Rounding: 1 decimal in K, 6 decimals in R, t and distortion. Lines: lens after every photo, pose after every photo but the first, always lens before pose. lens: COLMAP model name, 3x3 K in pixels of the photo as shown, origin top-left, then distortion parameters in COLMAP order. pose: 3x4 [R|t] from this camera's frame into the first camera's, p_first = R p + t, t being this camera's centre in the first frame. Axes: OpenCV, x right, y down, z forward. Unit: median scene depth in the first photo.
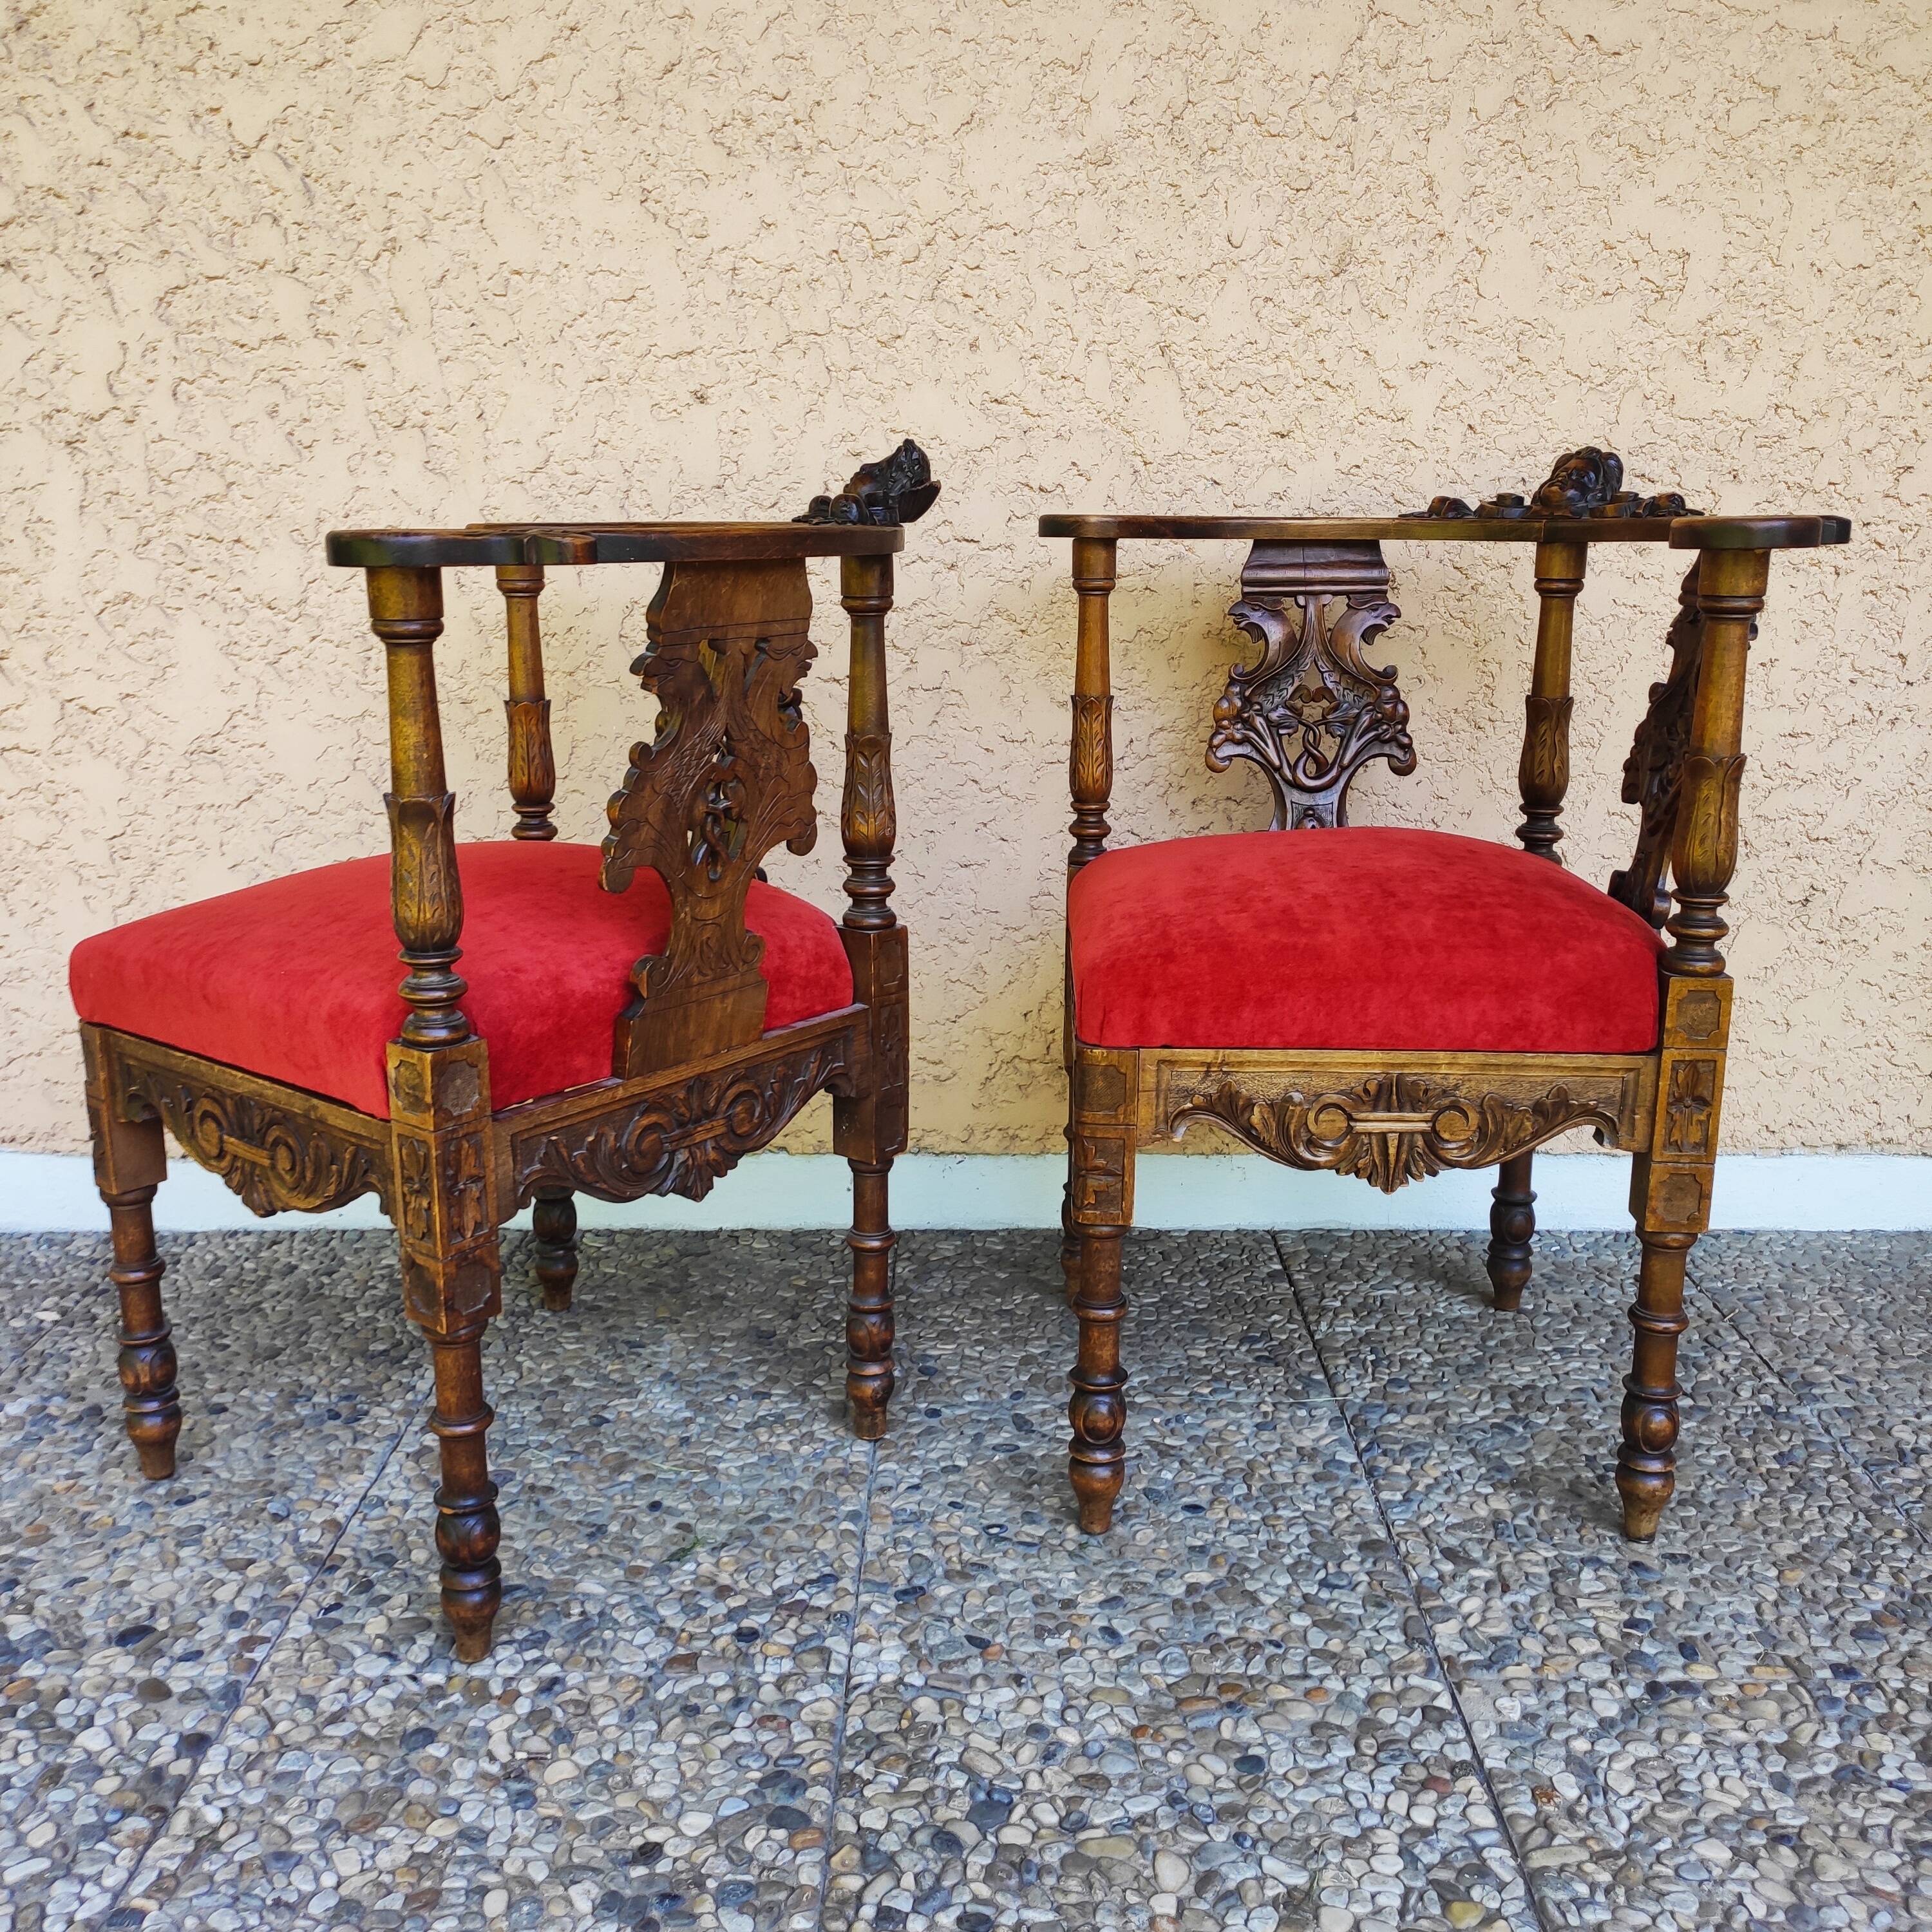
lens RADIAL K [[1943.2, 0, 975.0], [0, 1943.2, 951.8], [0, 0, 1]] dist [0.043739, 0.000000]
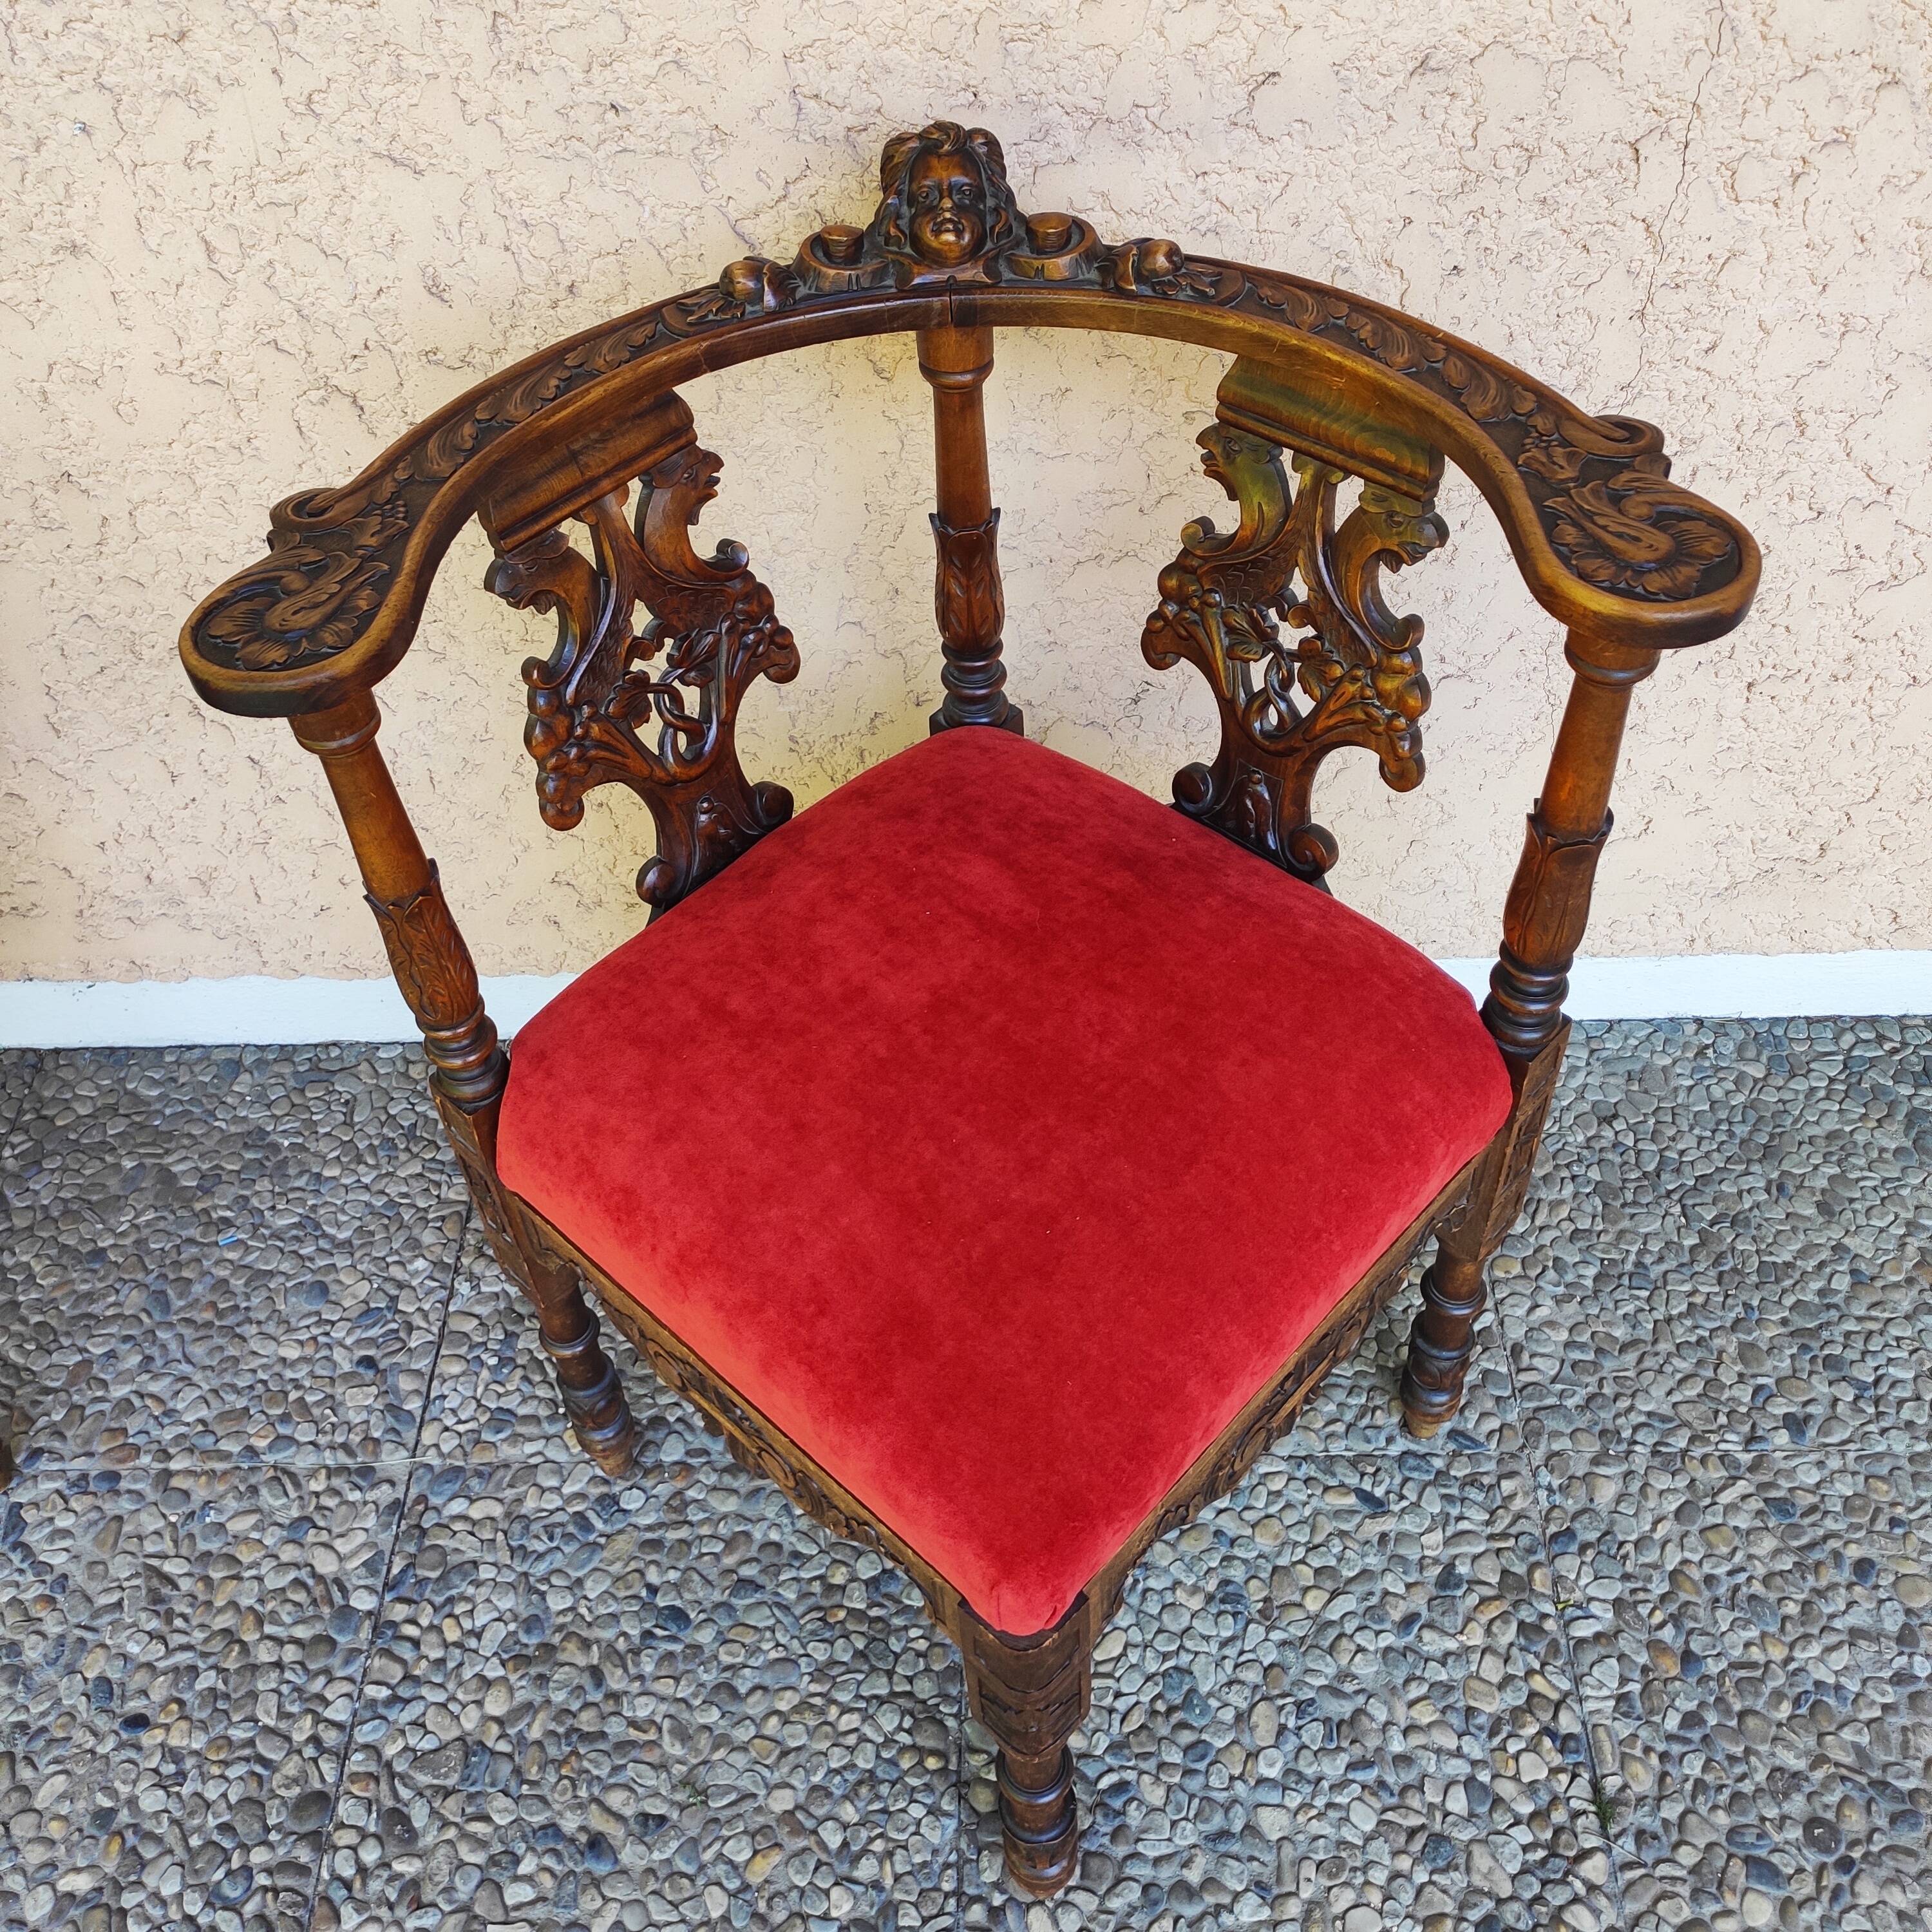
lens RADIAL K [[1943.2, 0, 933.1], [0, 1943.2, 971.8], [0, 0, 1]] dist [0.043739, 0.000000]
pose [[0.998737, -0.020459, -0.045898, 0.461033], [0.042854, 0.823771, 0.565301, -0.412923], [0.026244, -0.566553, 0.823607, 0.448051]]
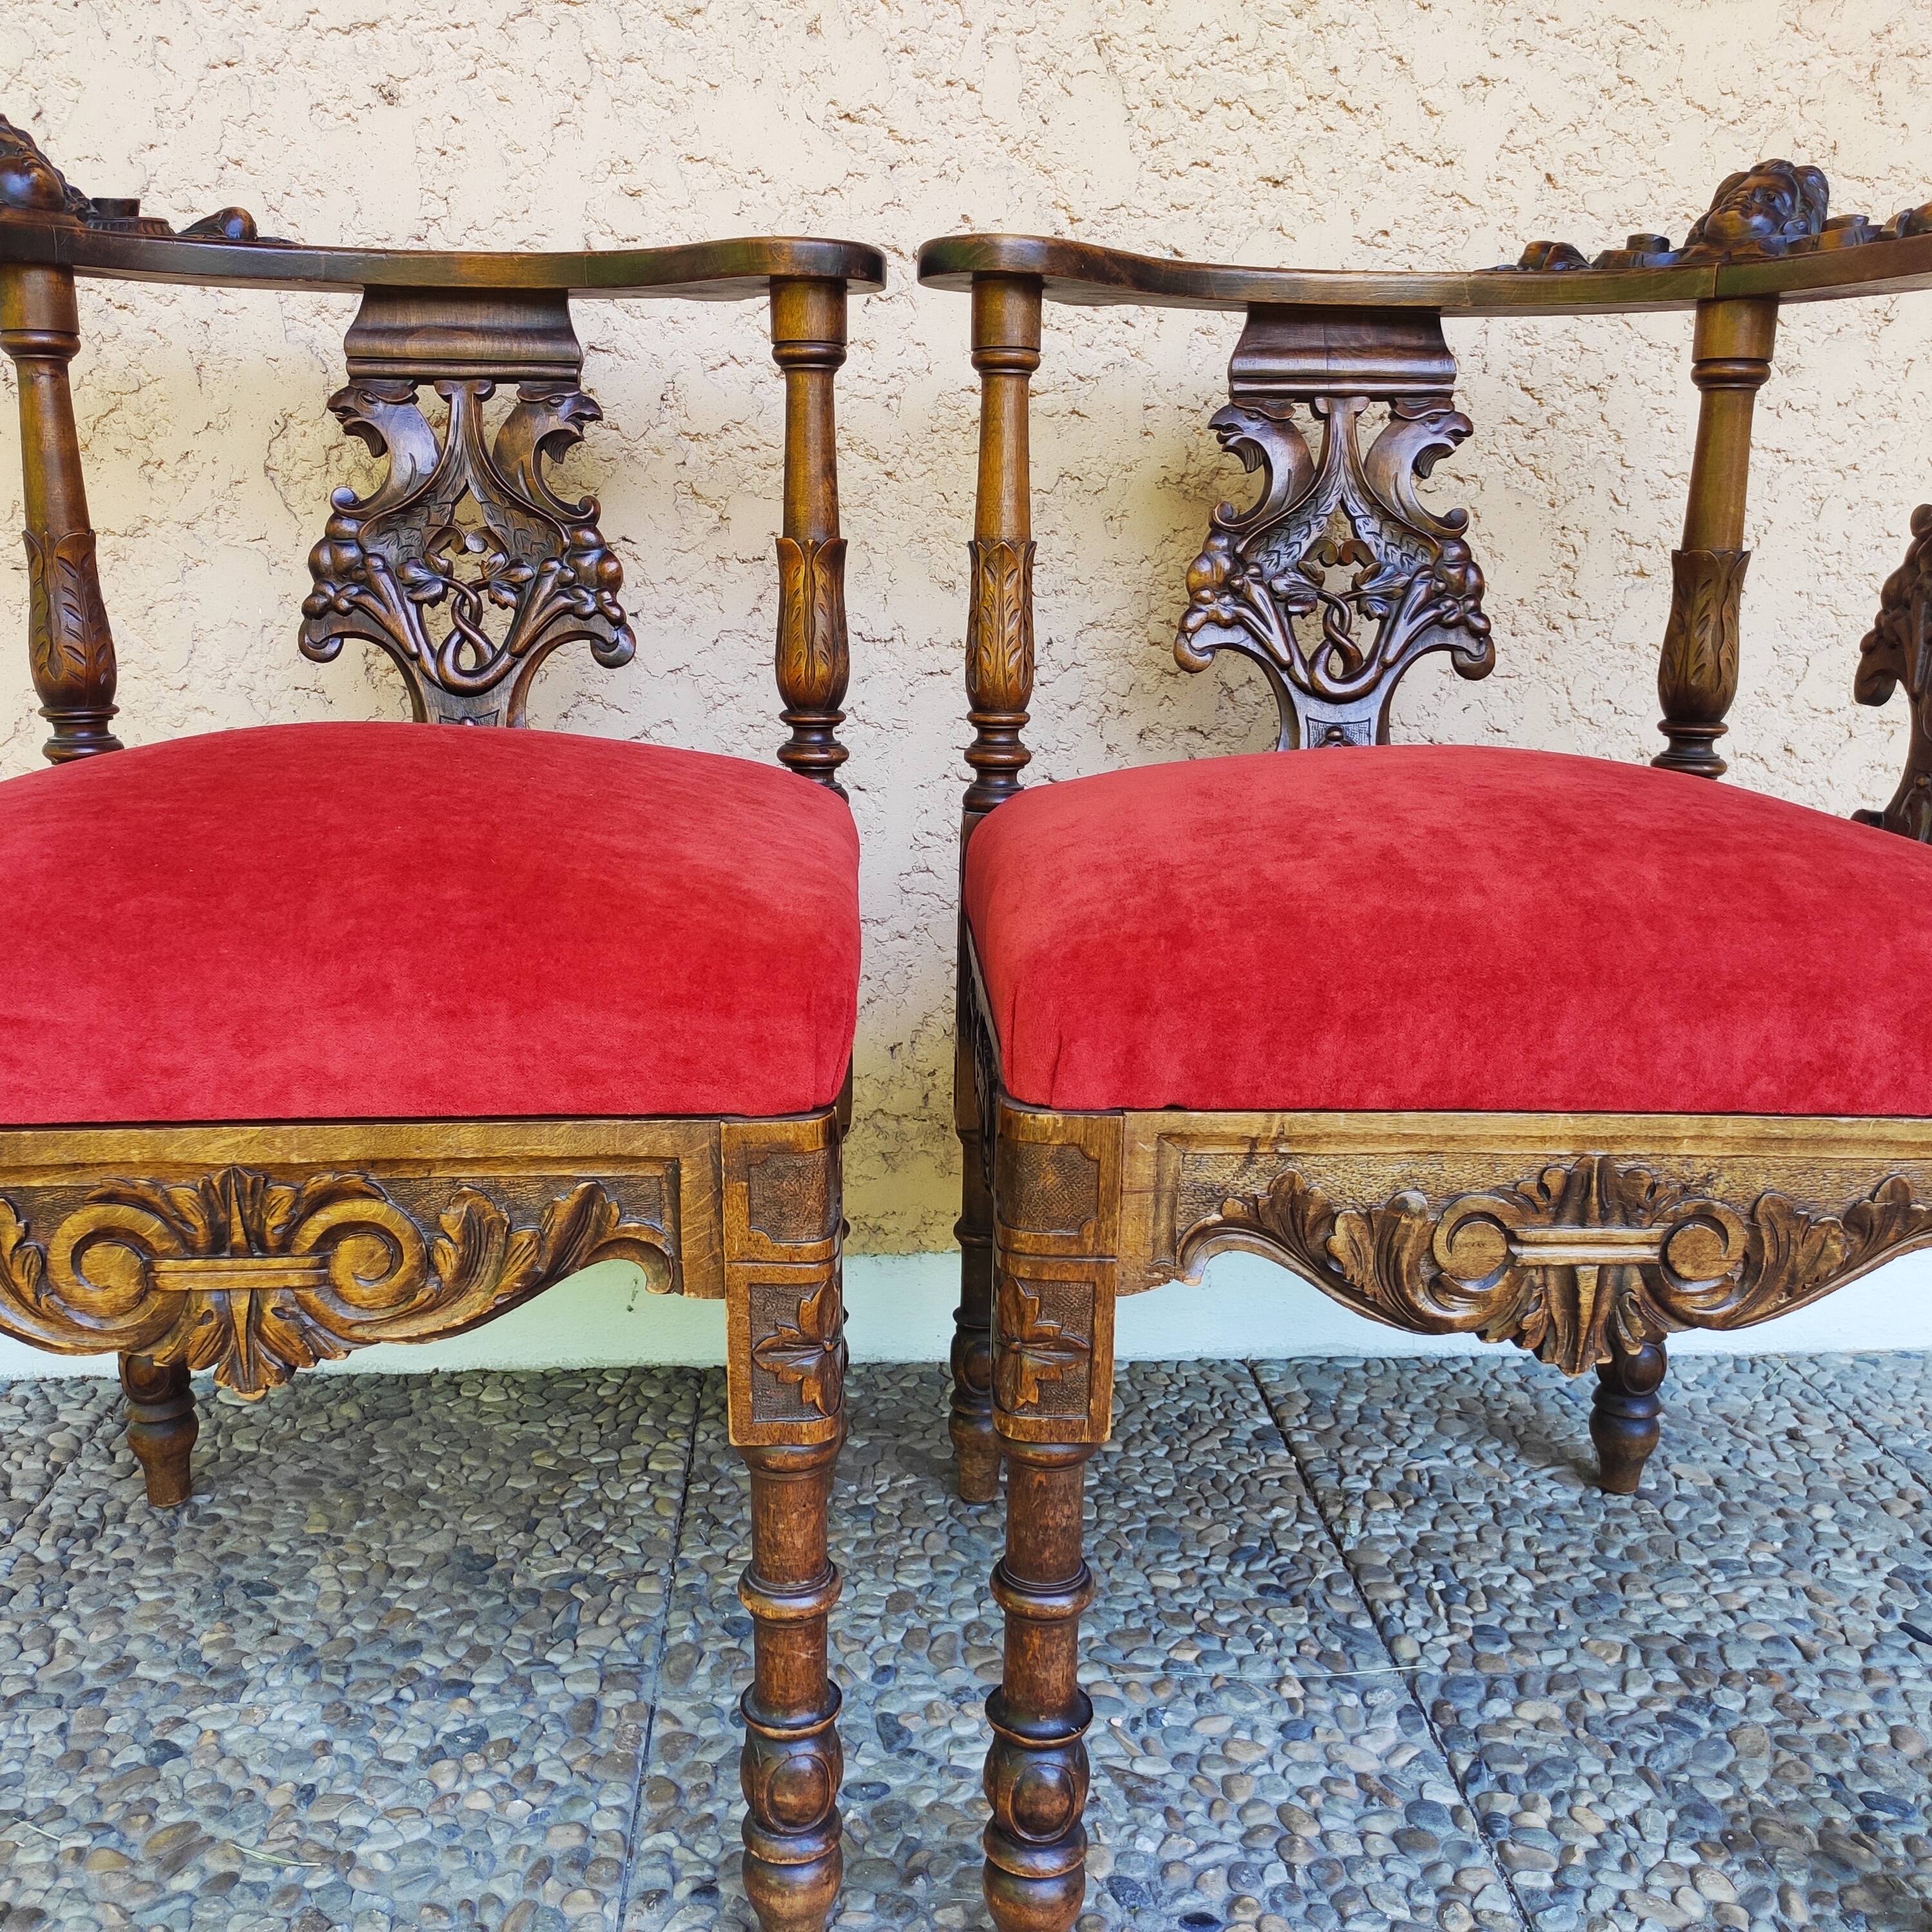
lens RADIAL K [[1943.2, 0, 968.1], [0, 1943.2, 954.3], [0, 0, 1]] dist [0.043739, 0.000000]
pose [[0.997208, 0.000405, 0.074670, 0.002247], [0.000829, 0.999864, -0.016486, 0.013207], [-0.074666, 0.016502, 0.997072, 0.396519]]
